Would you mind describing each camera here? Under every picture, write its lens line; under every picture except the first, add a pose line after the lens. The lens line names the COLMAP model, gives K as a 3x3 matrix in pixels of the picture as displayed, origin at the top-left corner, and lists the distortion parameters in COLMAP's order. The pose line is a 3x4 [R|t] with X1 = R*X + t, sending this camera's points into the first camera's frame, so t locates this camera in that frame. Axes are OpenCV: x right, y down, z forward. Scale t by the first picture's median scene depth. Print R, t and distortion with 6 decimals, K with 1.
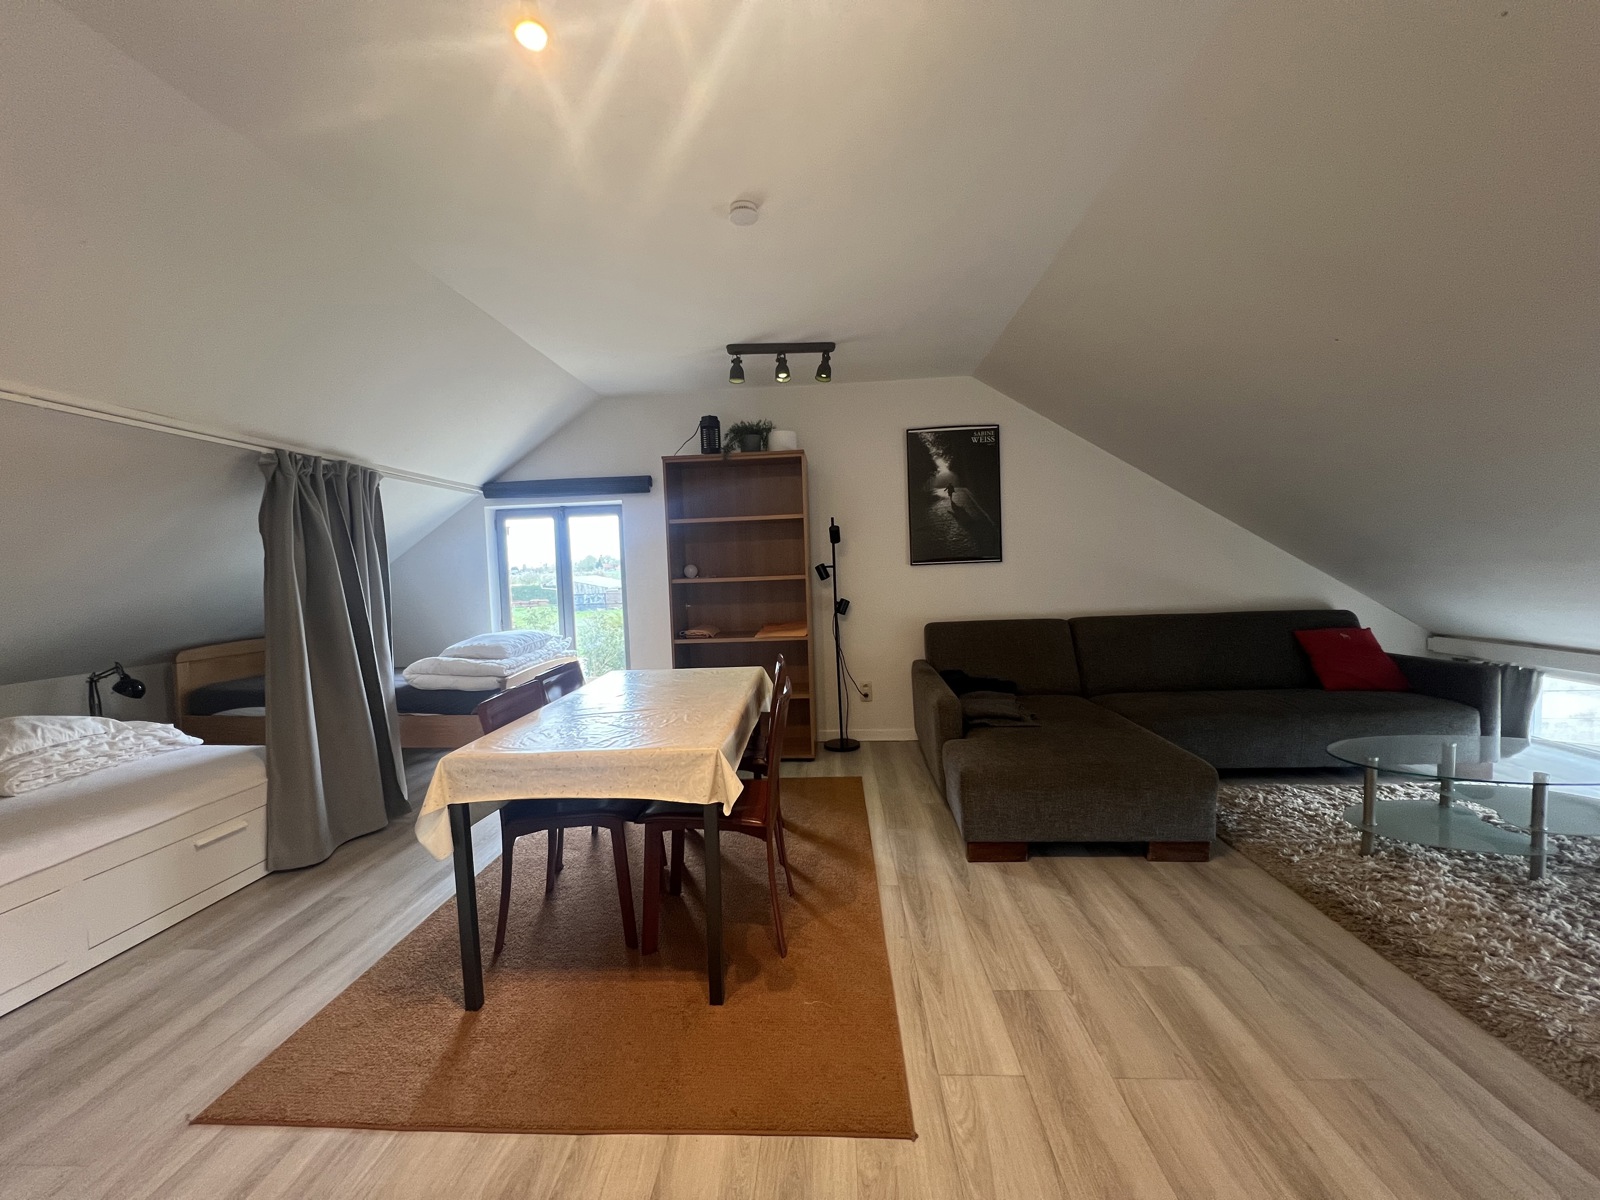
lens RADIAL K [[637.2, 0, 798.7], [0, 637.2, 604.0], [0, 0, 1]] dist [0.000707, -0.000384]
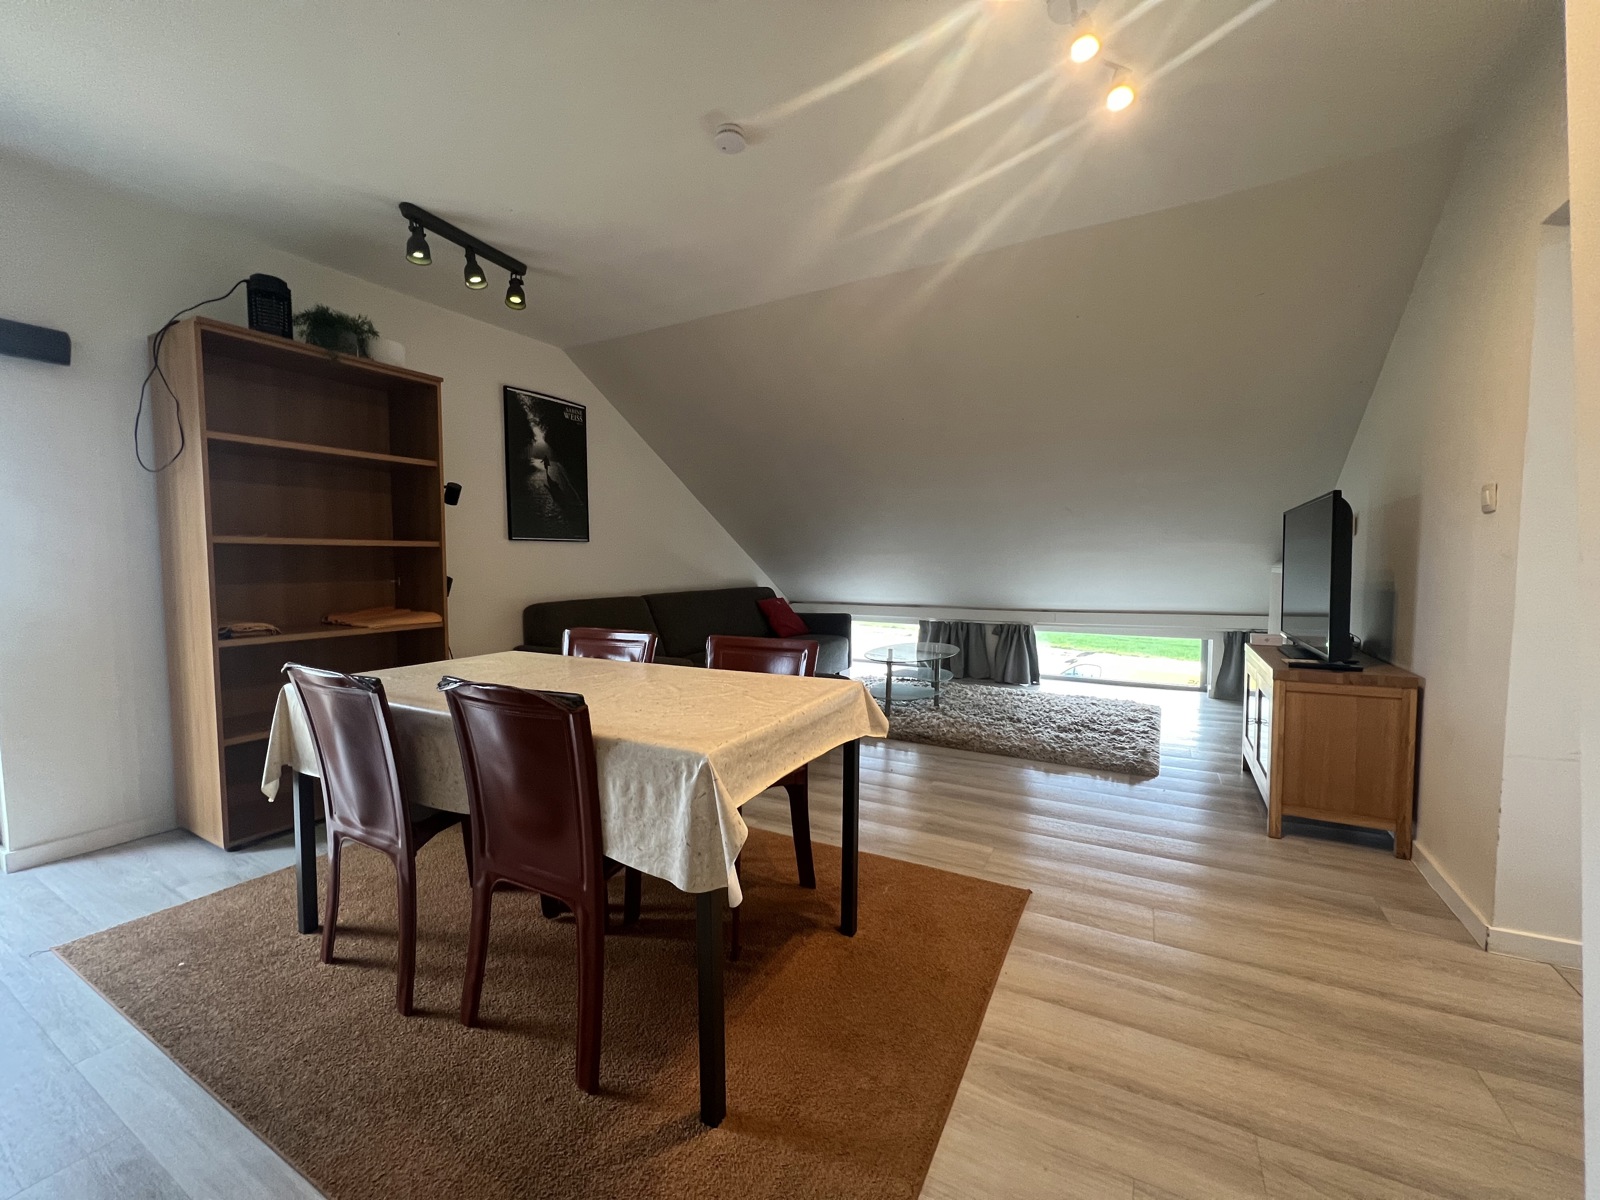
lens RADIAL K [[637.2, 0, 806.0], [0, 637.2, 597.7], [0, 0, 1]] dist [0.000707, -0.000384]
pose [[0.427876, -0.016804, 0.903681, -0.471779], [0.036083, 0.999348, 0.001498, 0.035080], [-0.903117, 0.031967, 0.428203, 0.265419]]
